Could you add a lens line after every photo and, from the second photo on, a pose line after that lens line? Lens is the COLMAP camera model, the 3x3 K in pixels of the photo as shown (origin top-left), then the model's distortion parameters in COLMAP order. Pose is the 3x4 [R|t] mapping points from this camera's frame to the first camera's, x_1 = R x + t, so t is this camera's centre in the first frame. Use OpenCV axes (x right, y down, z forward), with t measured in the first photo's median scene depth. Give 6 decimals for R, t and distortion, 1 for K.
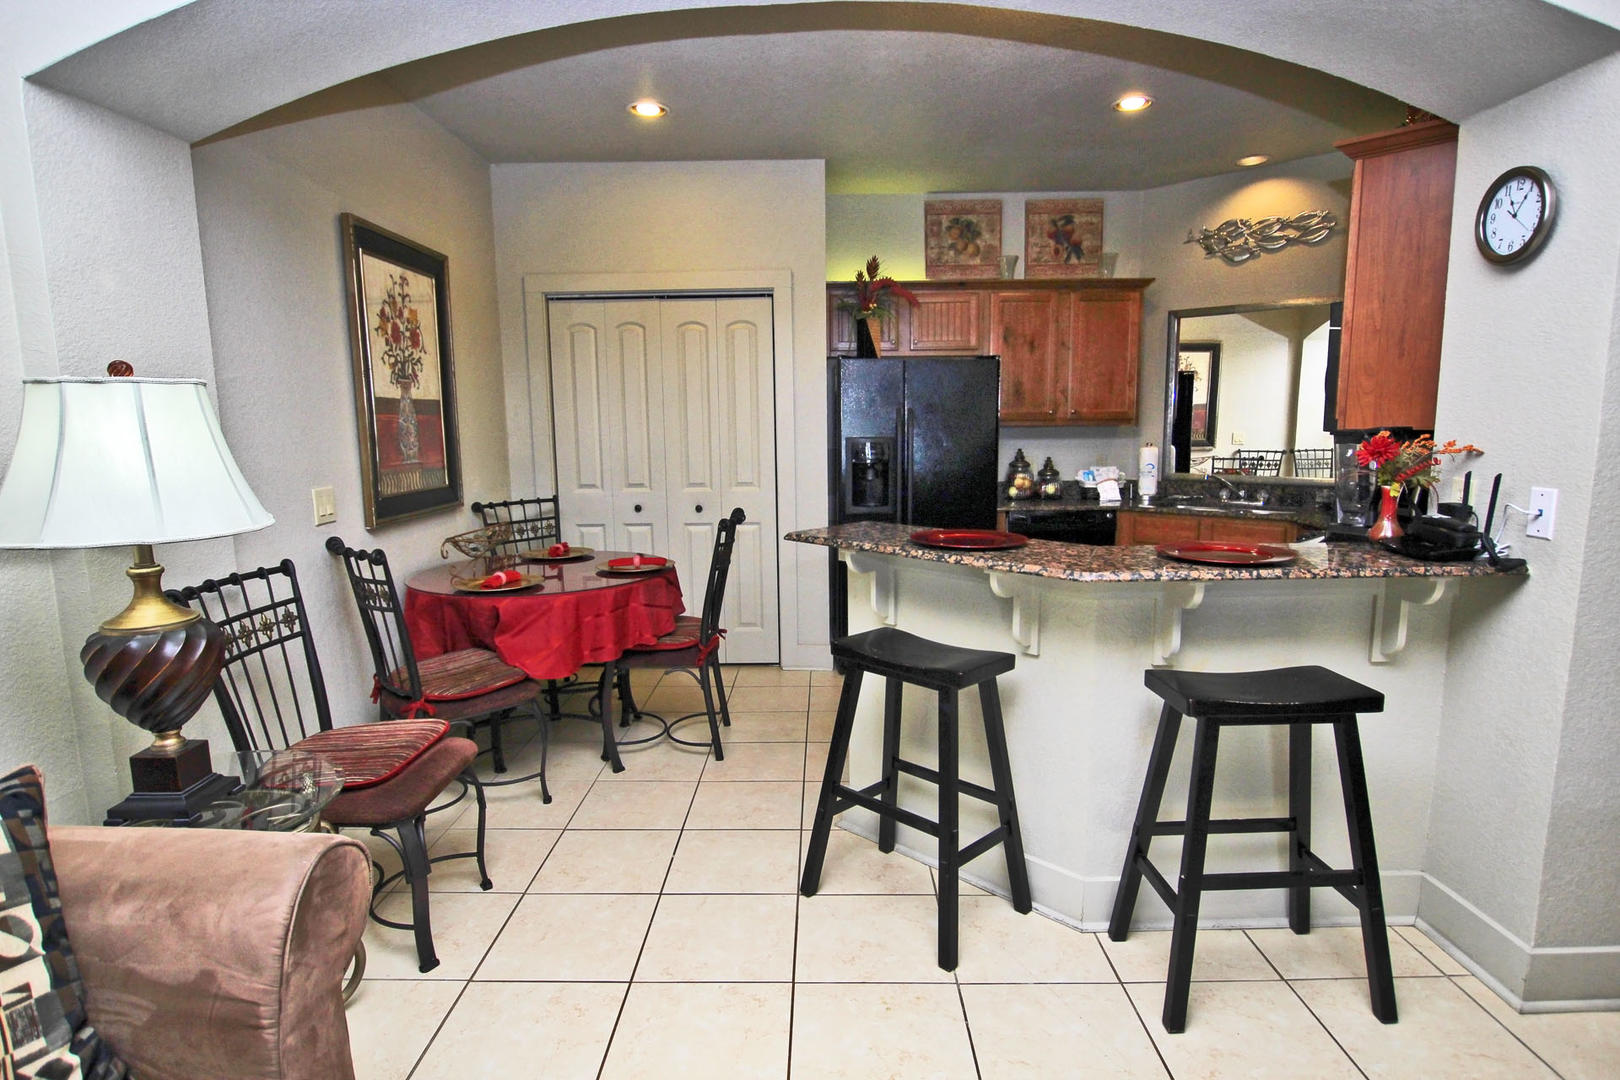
lens RADIAL K [[864.3, 0, 814.6], [0, 864.3, 538.6], [0, 0, 1]] dist [0.002585, 0.000126]
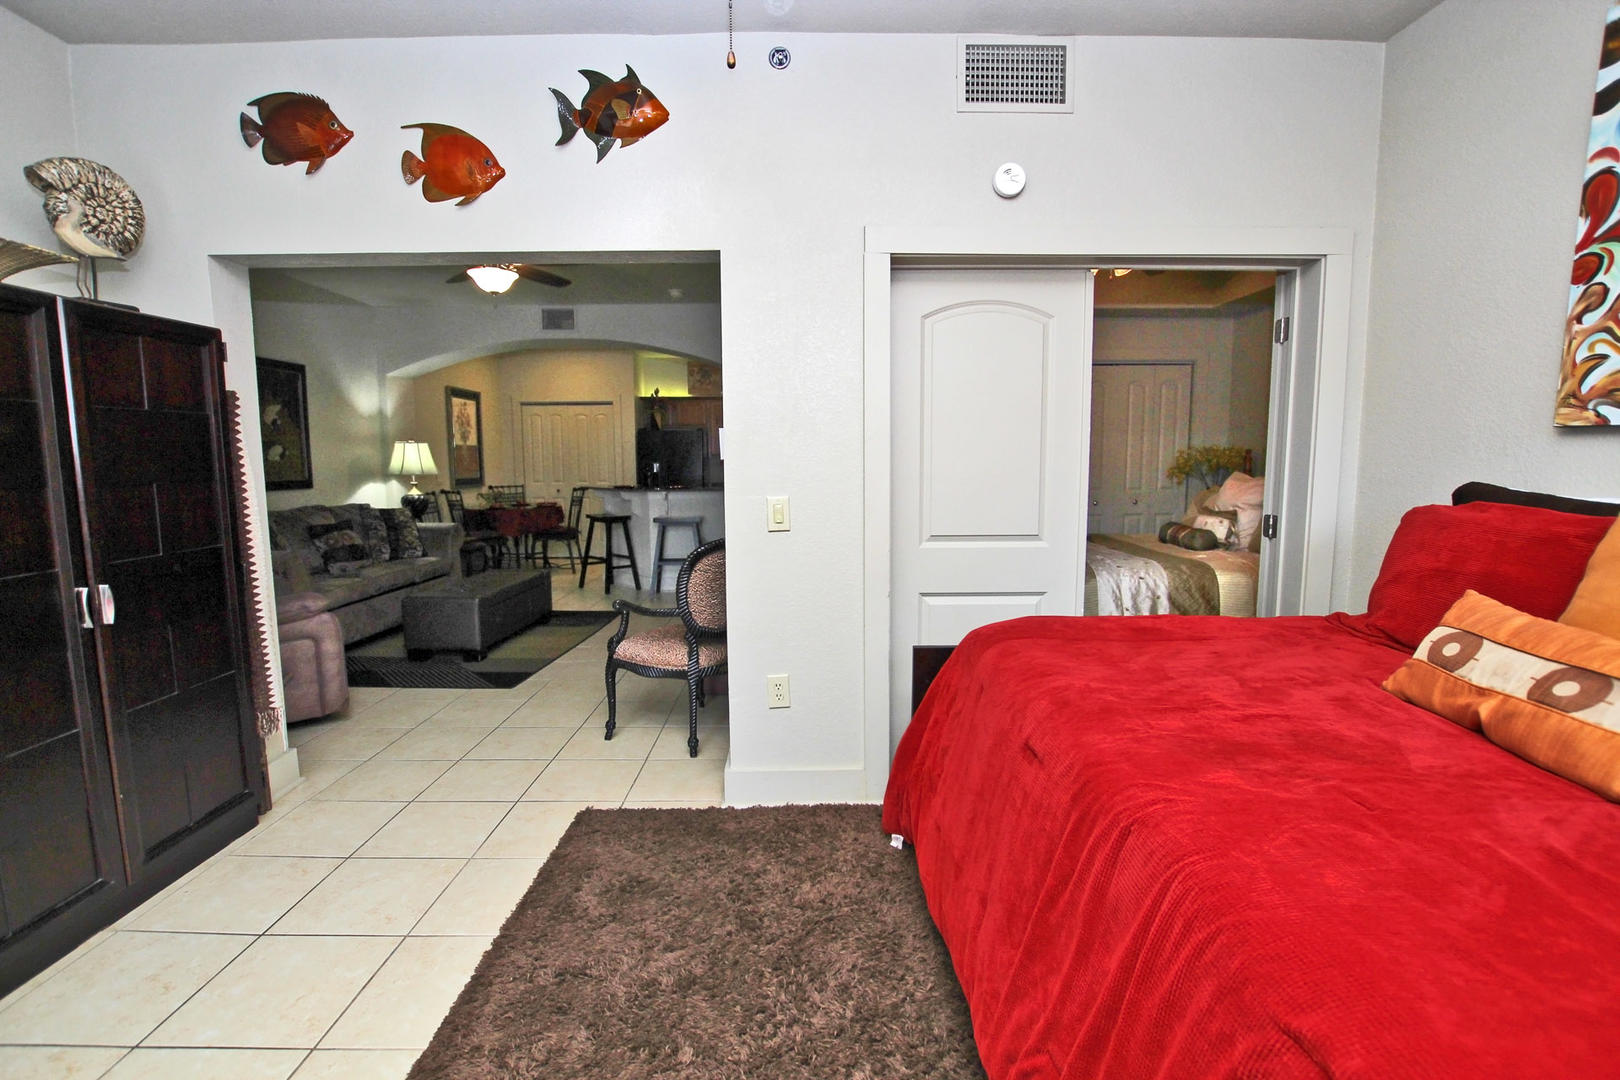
lens RADIAL K [[748.6, 0, 806.6], [0, 748.6, 543.4], [0, 0, 1]] dist [-0.004376, -0.000416]
pose [[0.999899, 0.004160, 0.013574, 0.603900], [-0.003783, 0.999609, -0.027712, 0.219000], [-0.013684, 0.027658, 0.999524, -1.429362]]
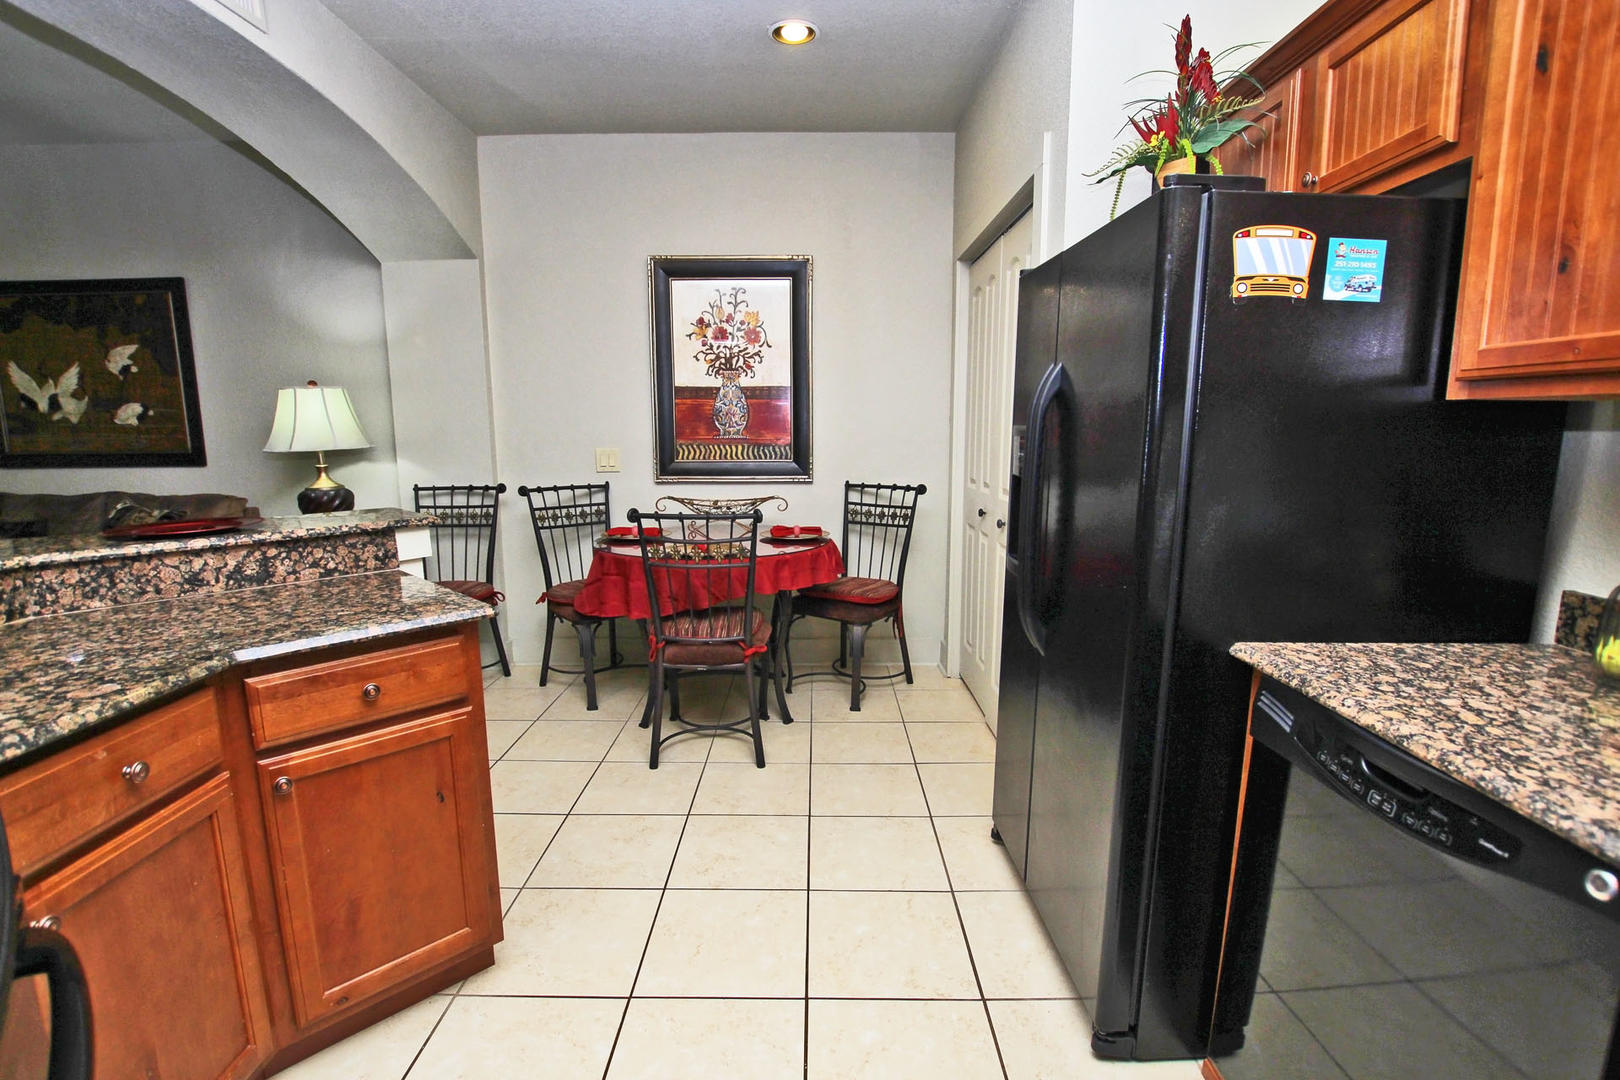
lens RADIAL K [[748.6, 0, 803.5], [0, 748.6, 545.5], [0, 0, 1]] dist [-0.004376, -0.000416]
pose [[-0.016349, 0.159933, -0.986992, 0.626585], [-0.133050, 0.977998, 0.160679, -0.124144], [0.990974, 0.133946, 0.005290, 1.121626]]
